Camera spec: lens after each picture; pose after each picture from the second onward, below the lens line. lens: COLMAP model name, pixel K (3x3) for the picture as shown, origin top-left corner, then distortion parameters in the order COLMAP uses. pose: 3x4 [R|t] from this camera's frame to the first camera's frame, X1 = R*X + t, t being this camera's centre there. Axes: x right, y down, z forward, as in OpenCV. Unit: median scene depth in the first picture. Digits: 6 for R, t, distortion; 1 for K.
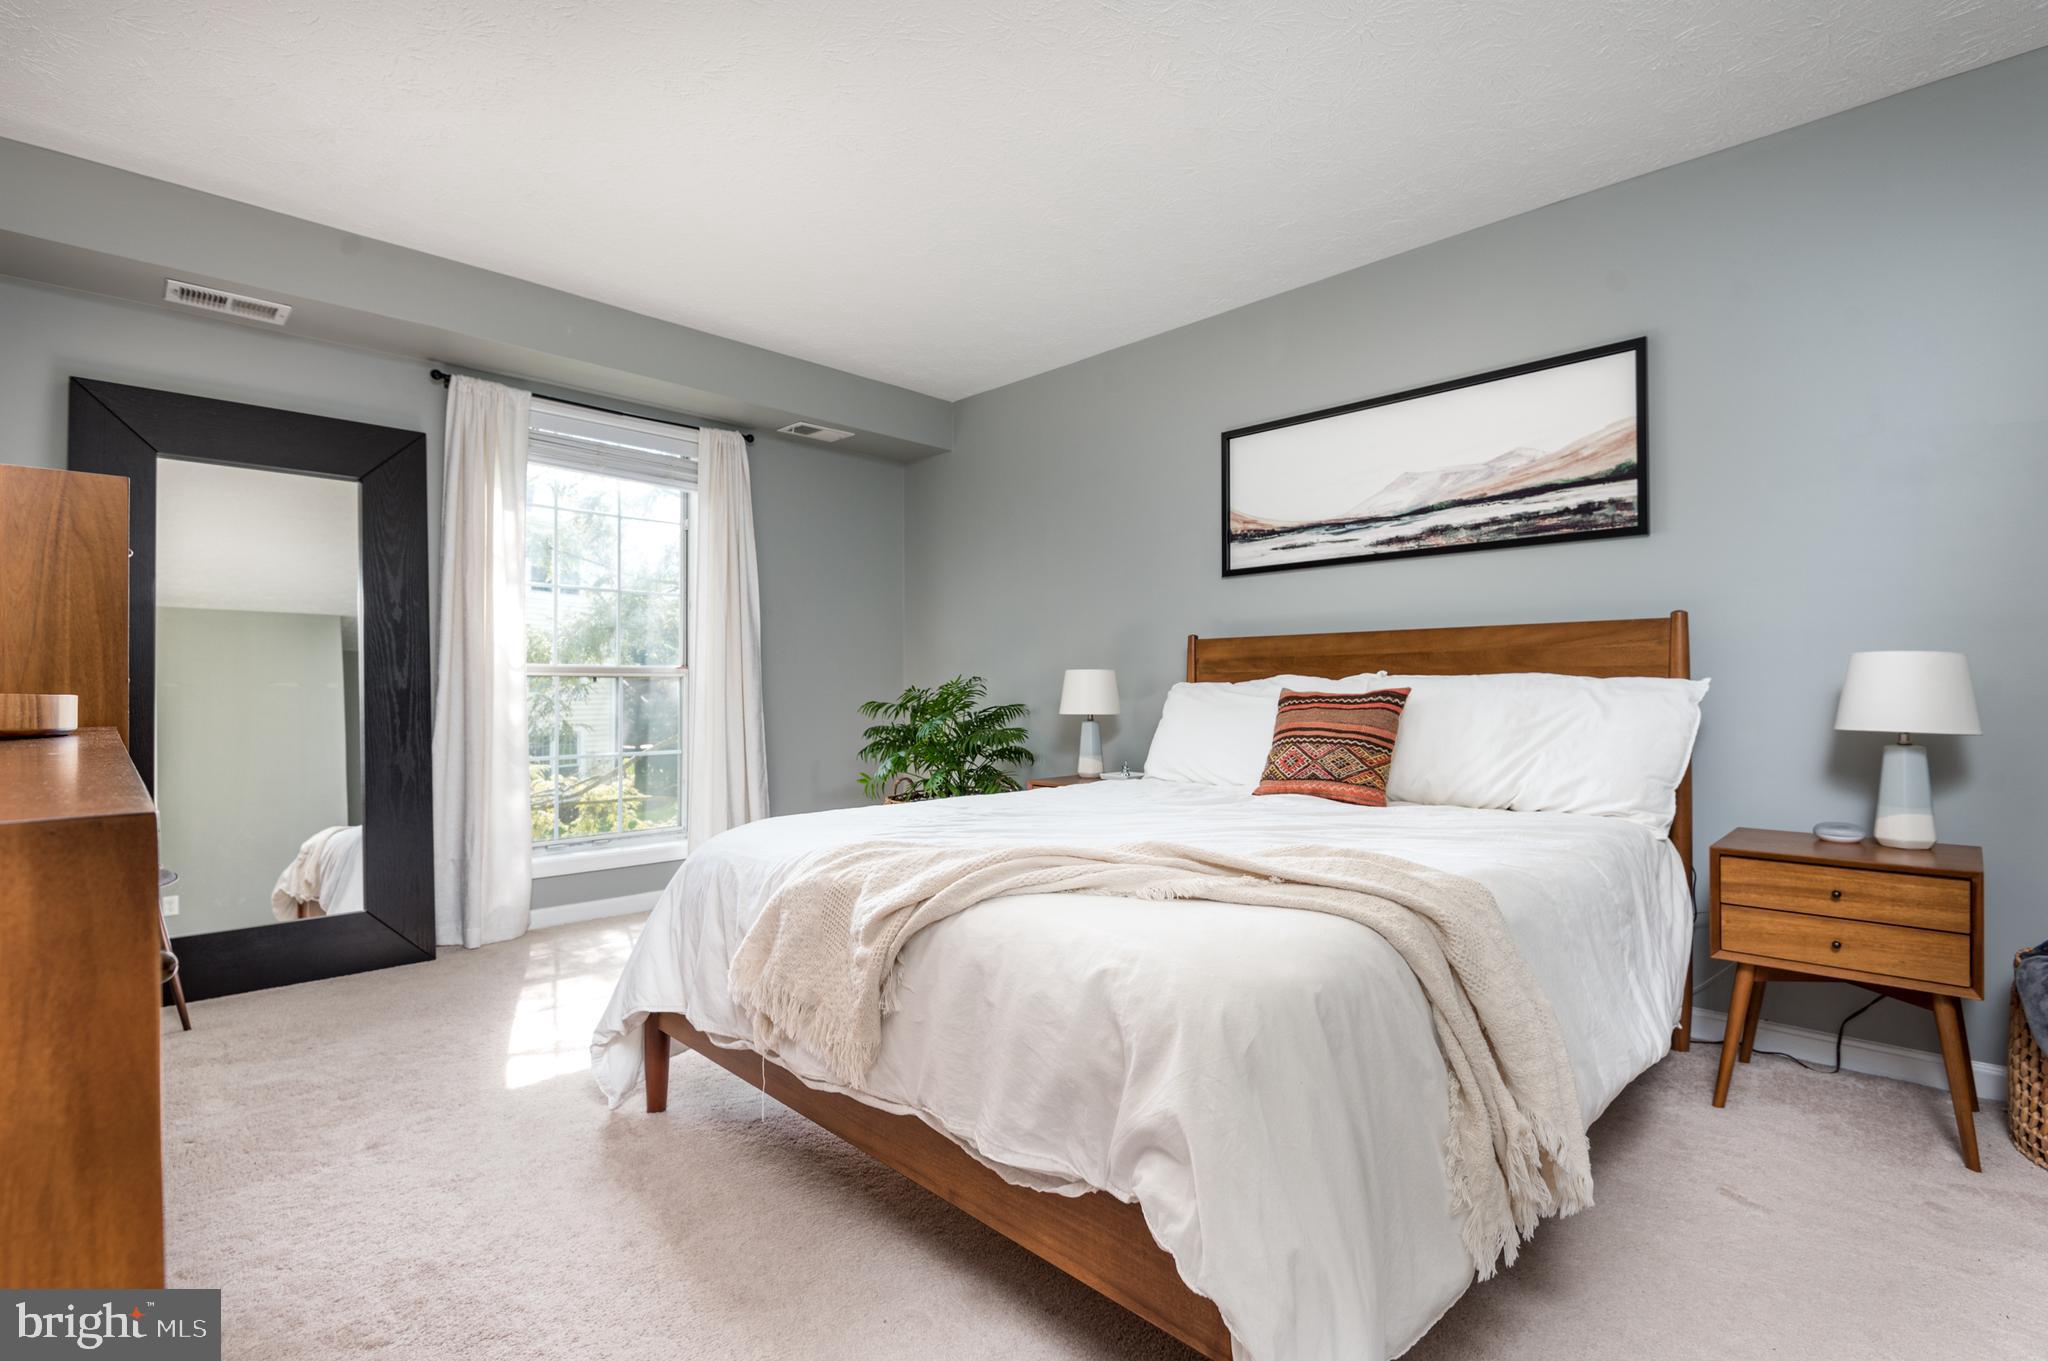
lens RADIAL K [[931.0, 0, 1024.0], [0, 931.0, 680.5], [0, 0, 1]] dist [0.000189, -0.019286]
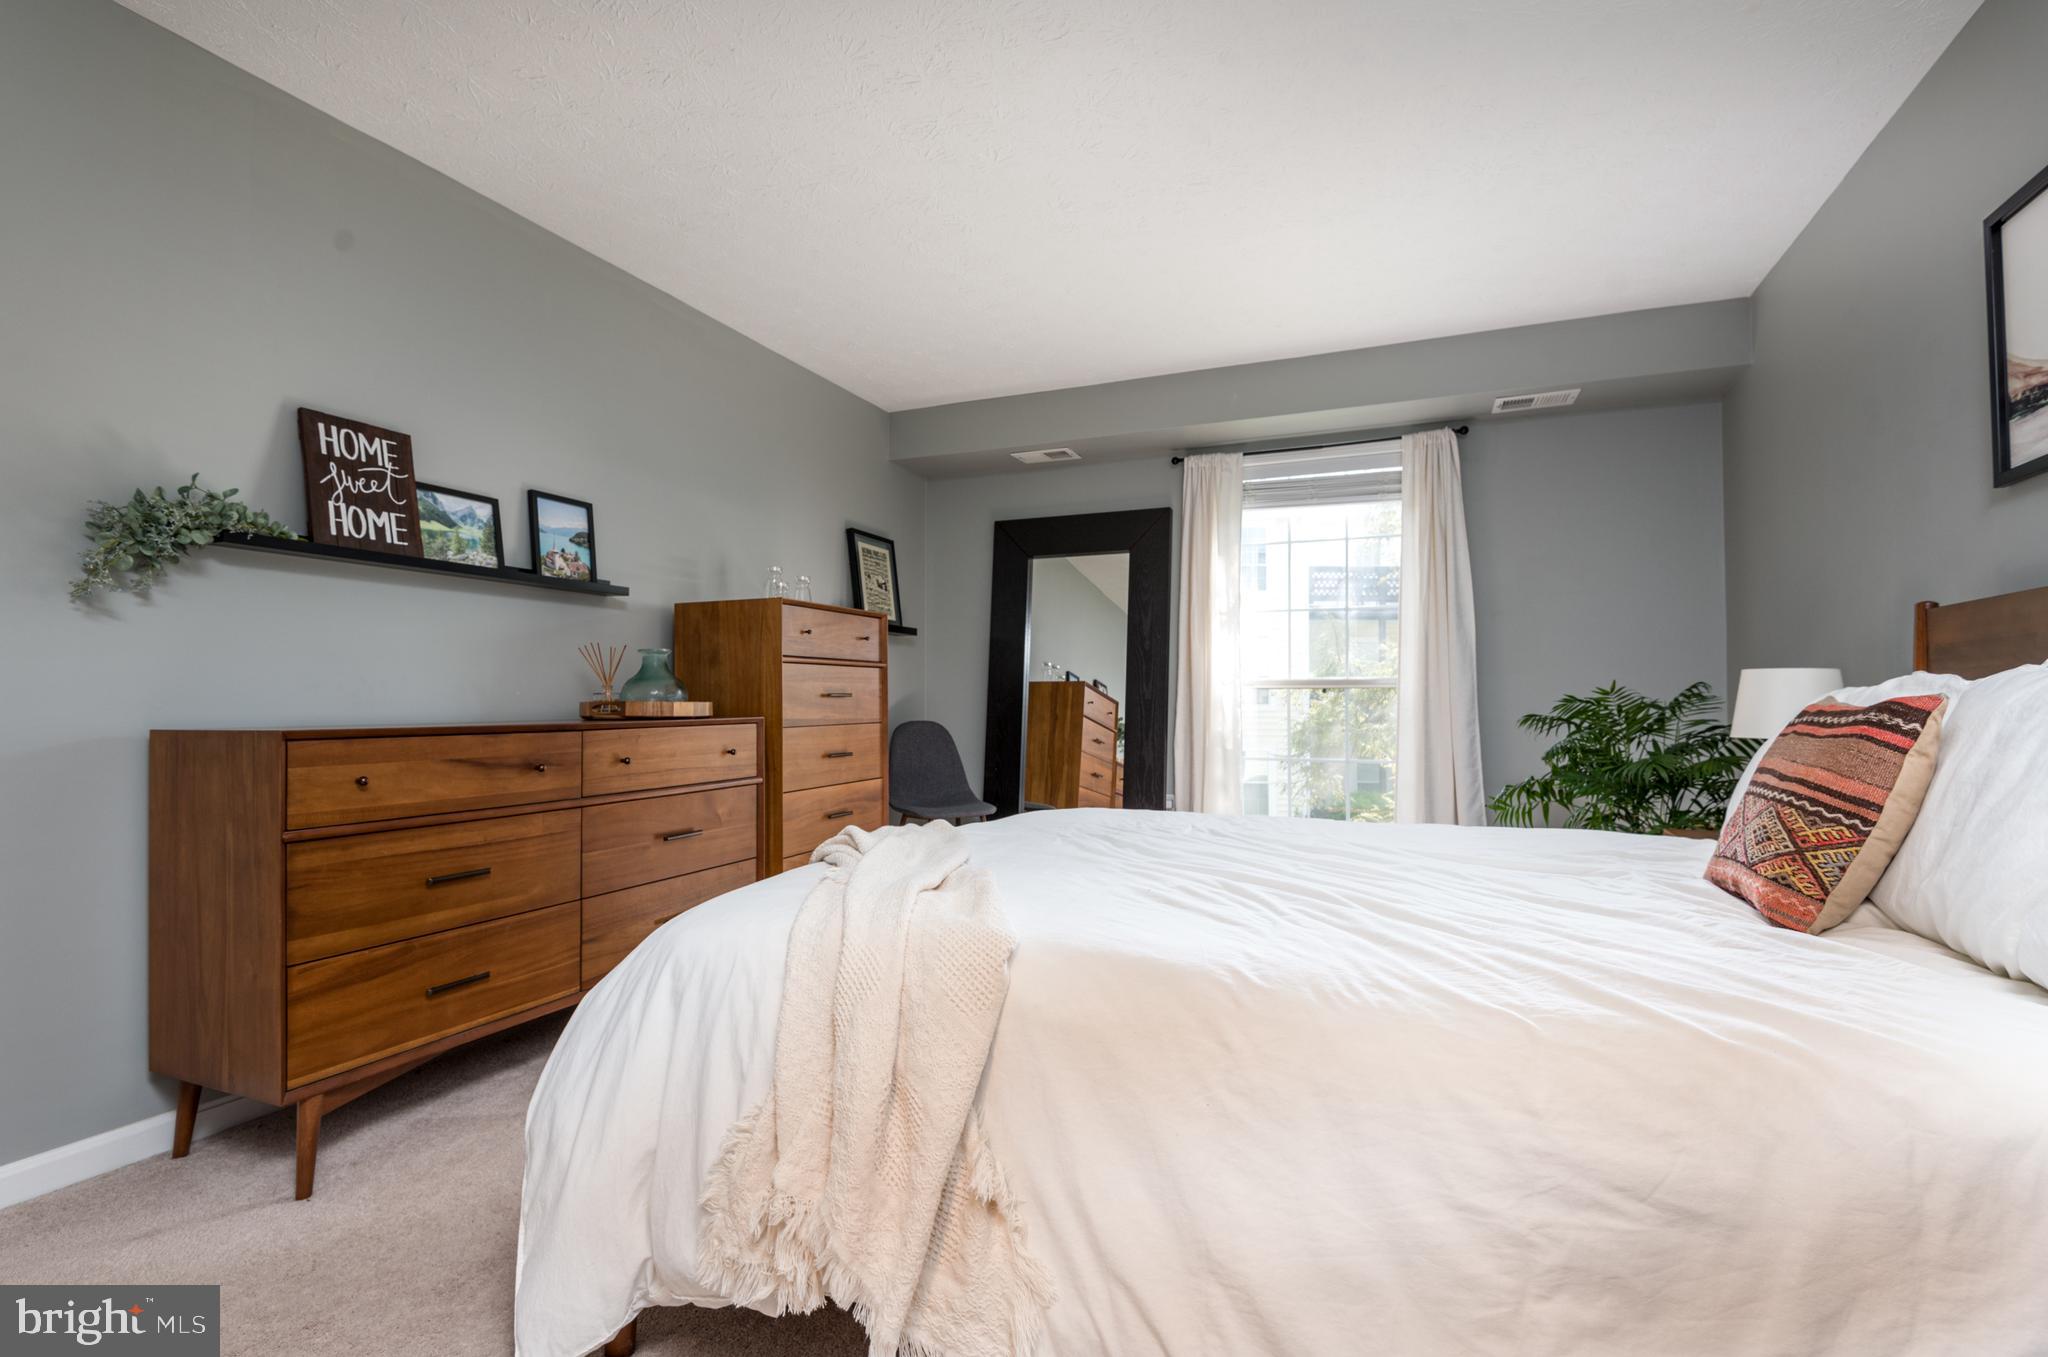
lens RADIAL K [[931.0, 0, 1024.0], [0, 931.0, 678.5], [0, 0, 1]] dist [0.000189, -0.019286]
pose [[0.373870, -0.021159, -0.927240, 0.527849], [0.009539, 0.999775, -0.018968, 0.002484], [0.927432, -0.001753, 0.373987, 0.320705]]
